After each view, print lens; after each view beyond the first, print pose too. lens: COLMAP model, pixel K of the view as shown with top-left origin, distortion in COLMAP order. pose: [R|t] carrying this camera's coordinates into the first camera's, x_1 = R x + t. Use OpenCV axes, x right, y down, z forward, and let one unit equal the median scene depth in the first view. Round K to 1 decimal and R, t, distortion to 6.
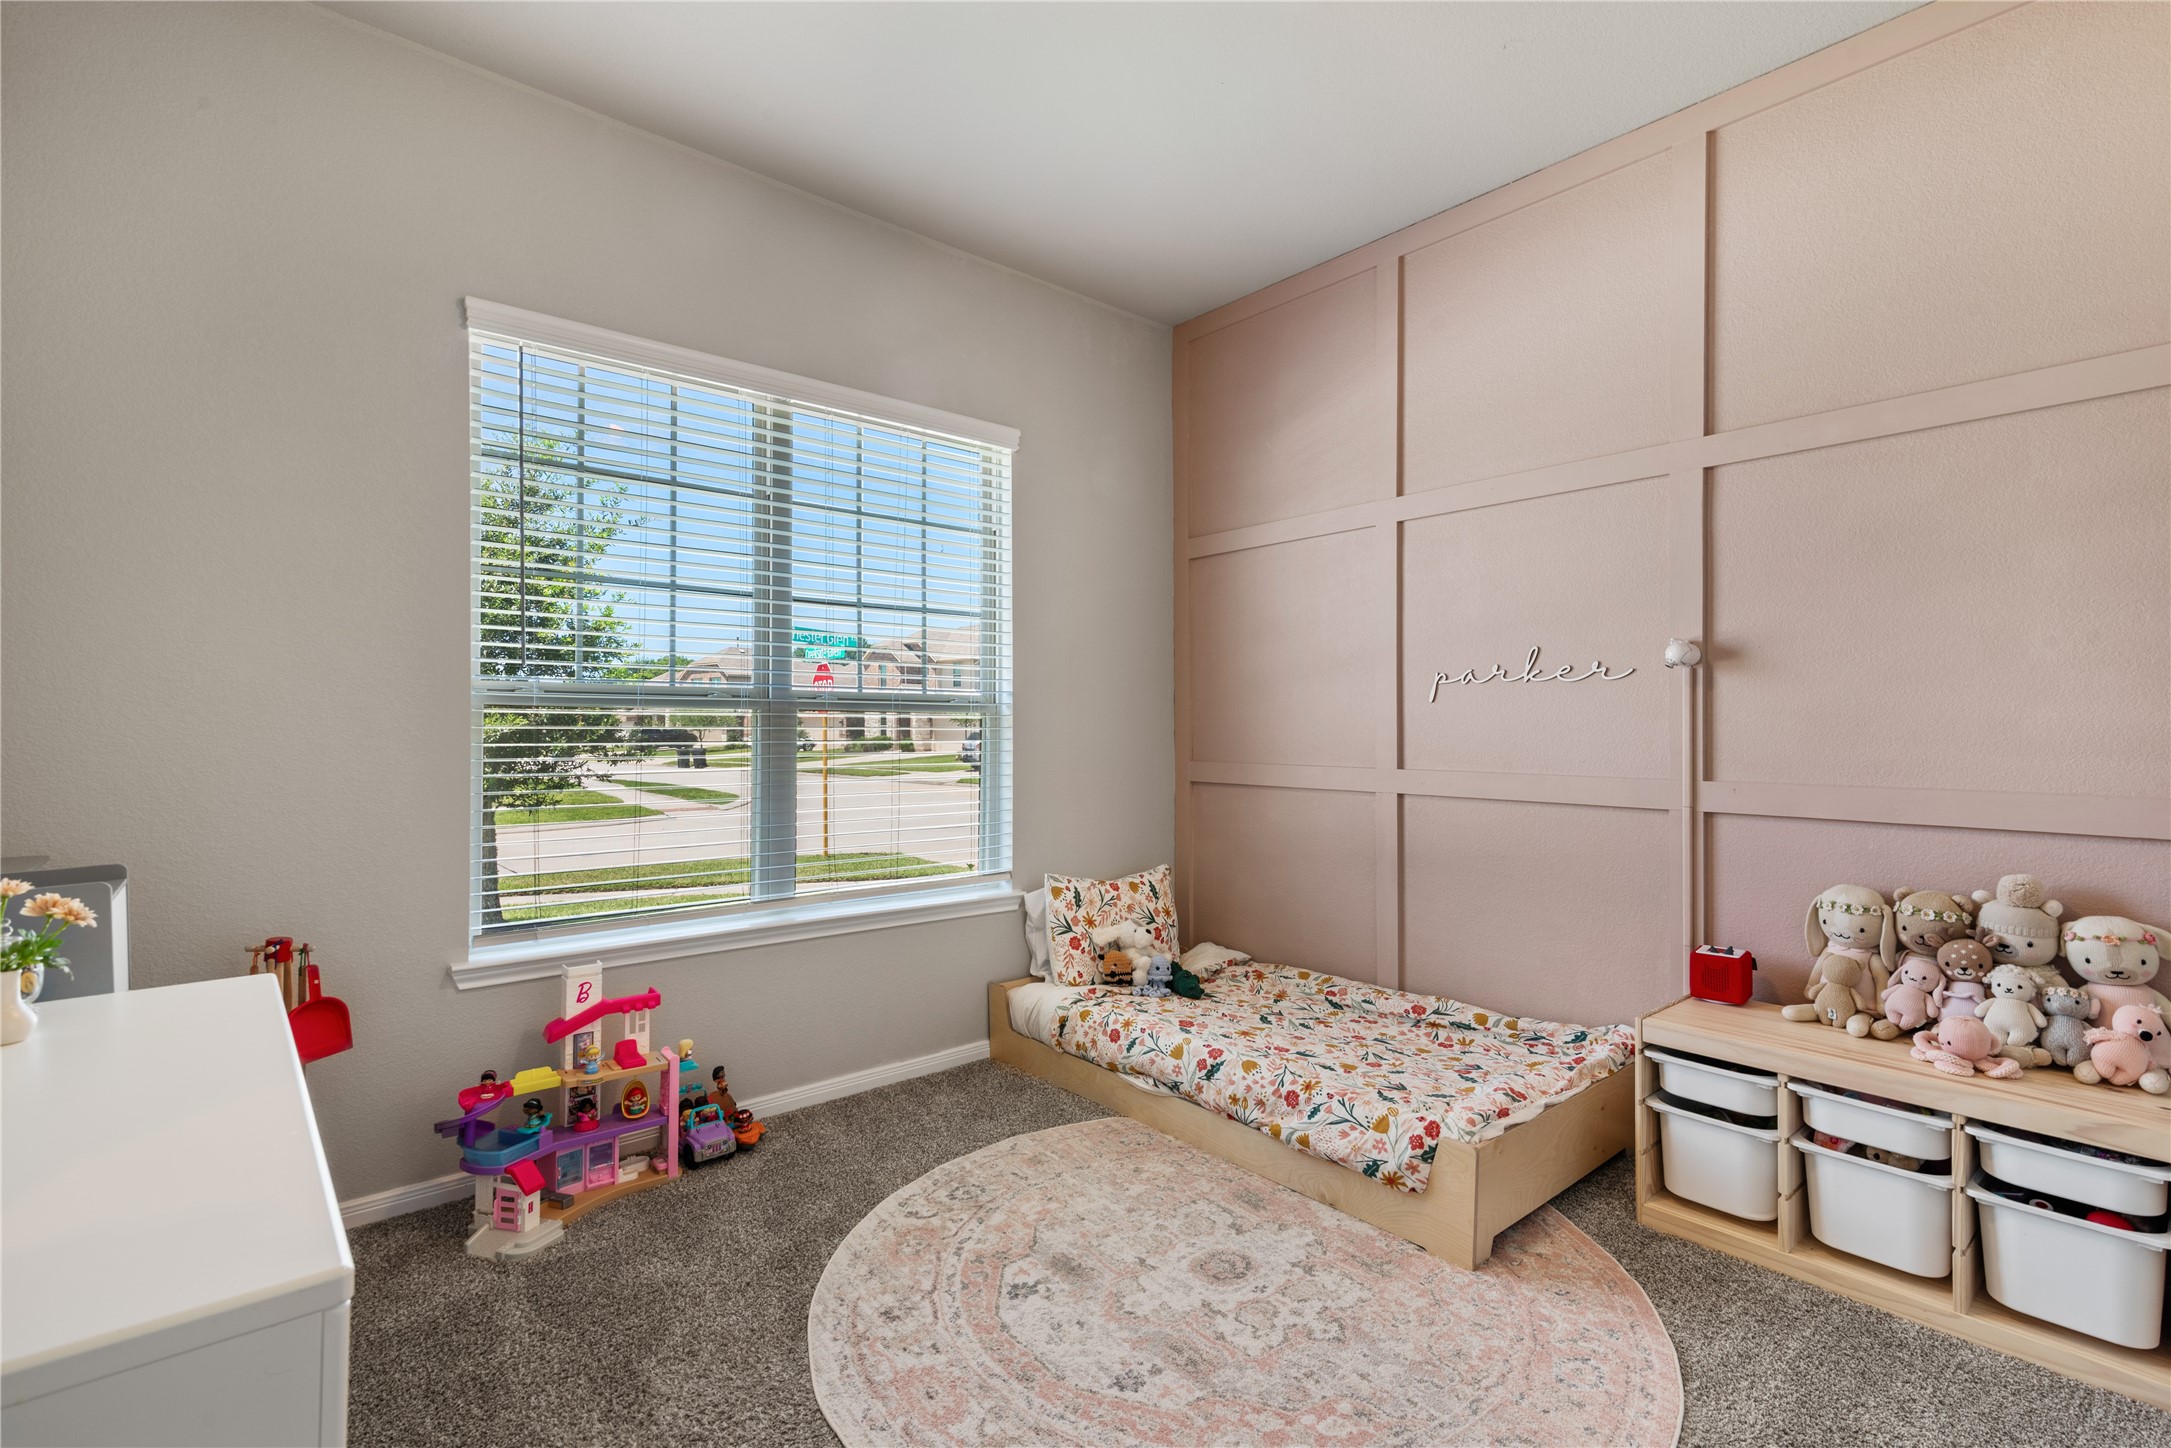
lens RADIAL K [[986.6, 0, 1084.1], [0, 986.6, 721.6], [0, 0, 1]] dist [0.006236, 0.000333]
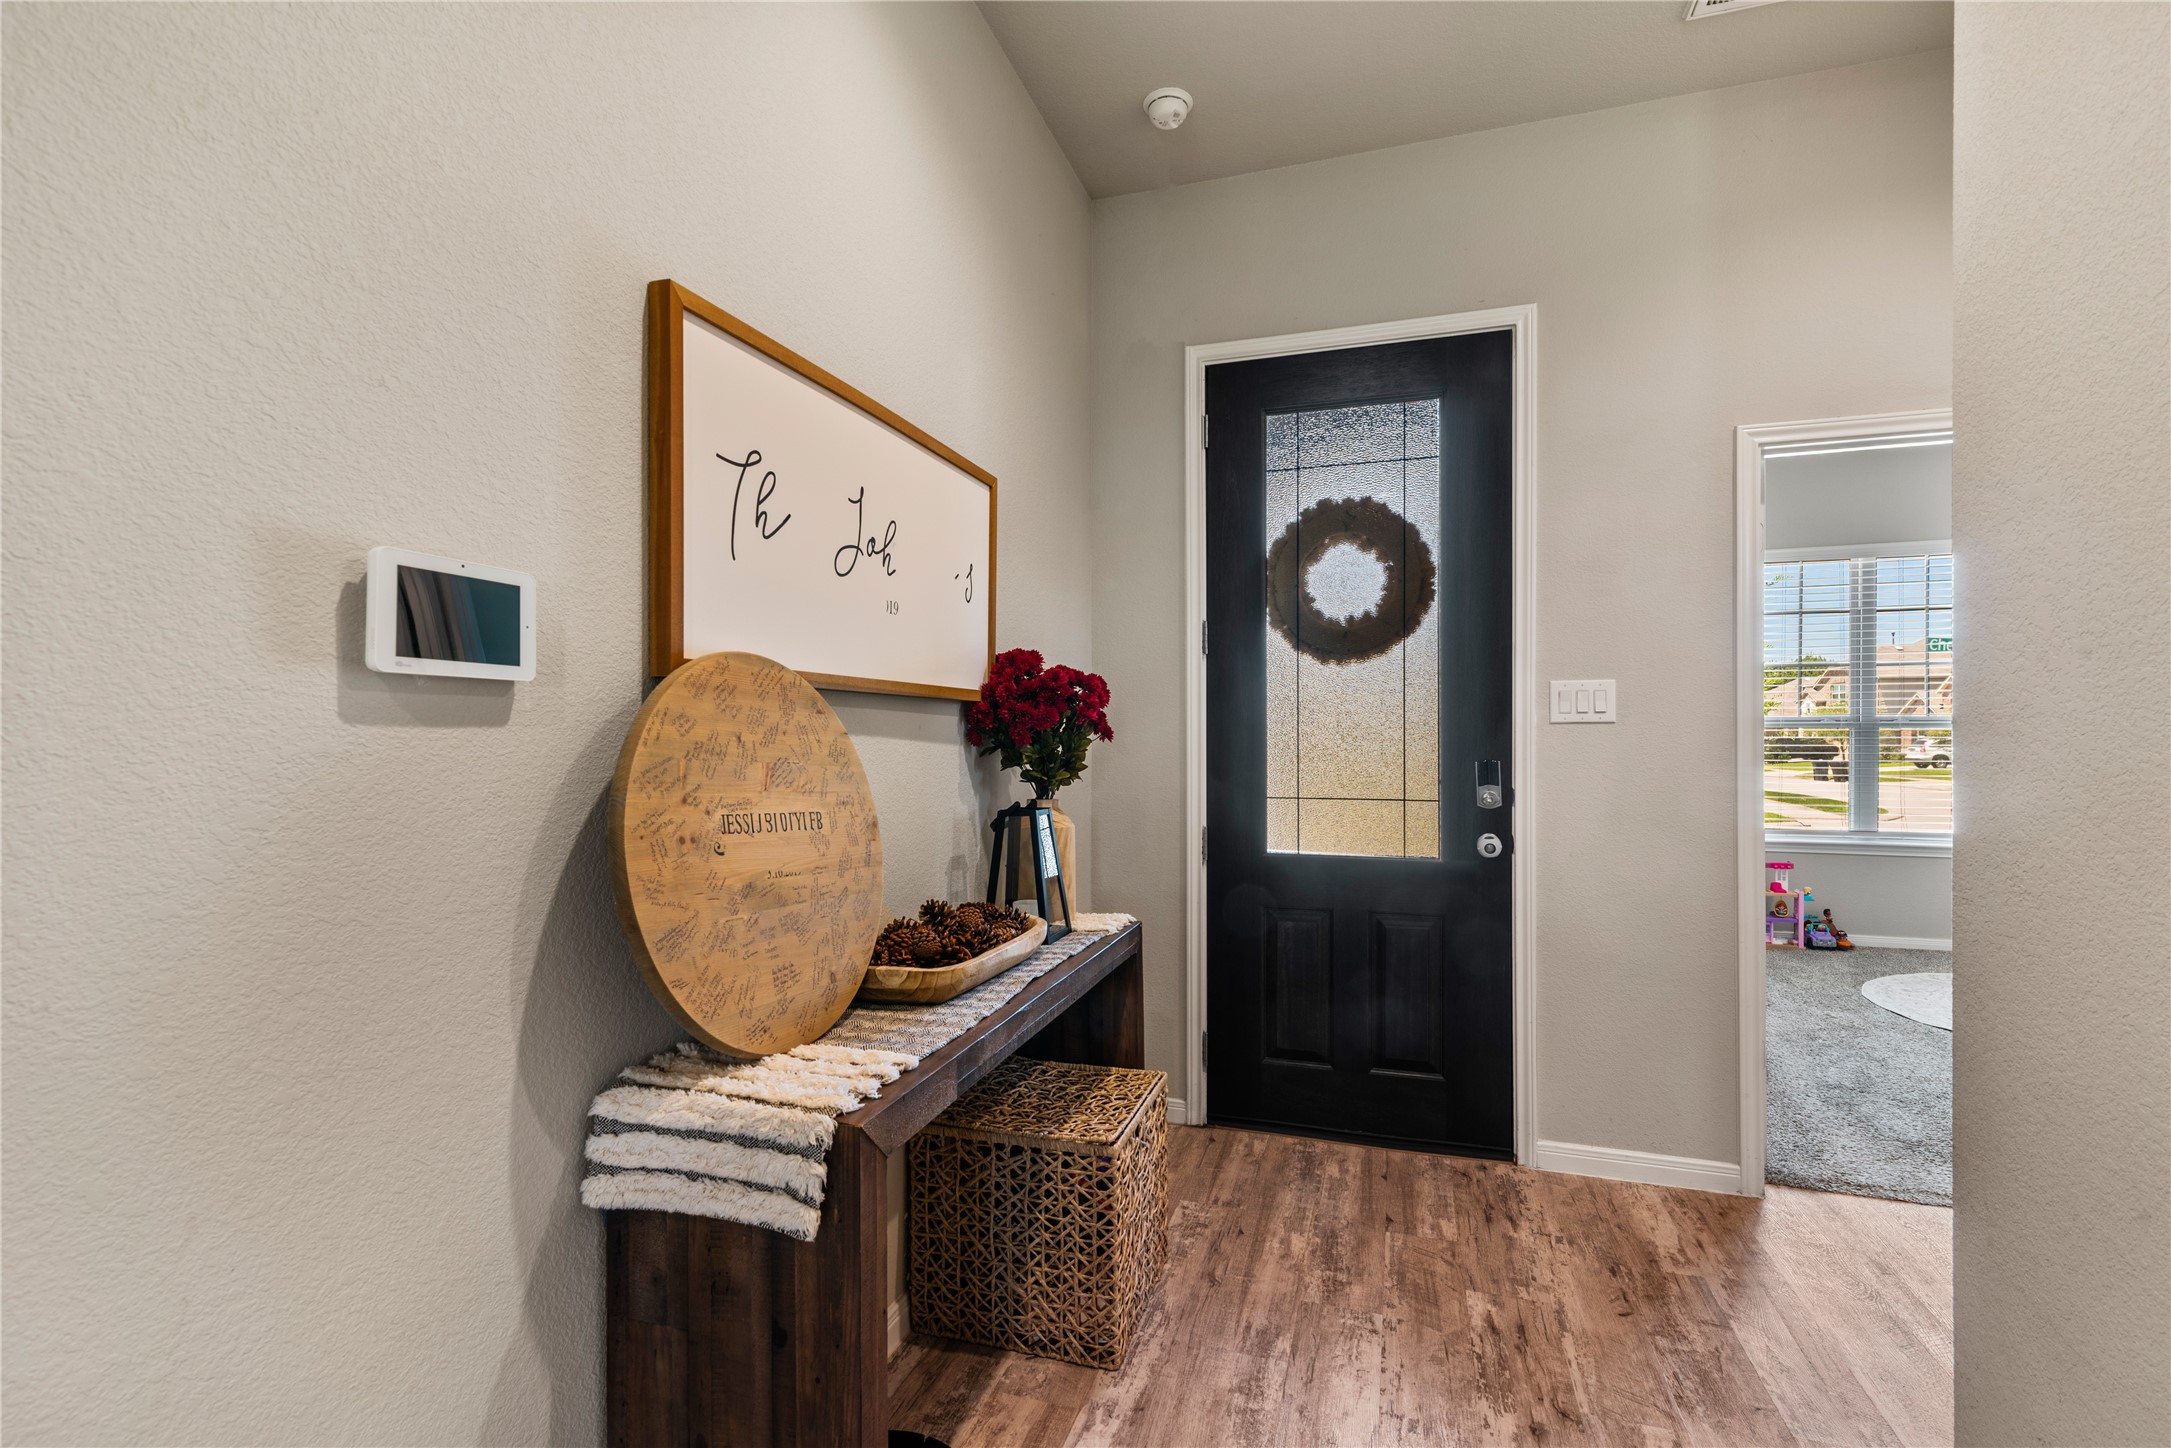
lens RADIAL K [[986.6, 0, 1088.8], [0, 986.6, 738.1], [0, 0, 1]] dist [0.006236, 0.000333]
pose [[0.522792, 0.000814, -0.852460, 0.576961], [0.006140, 0.999970, 0.004720, -0.013627], [0.852438, -0.007702, 0.522771, -1.364022]]
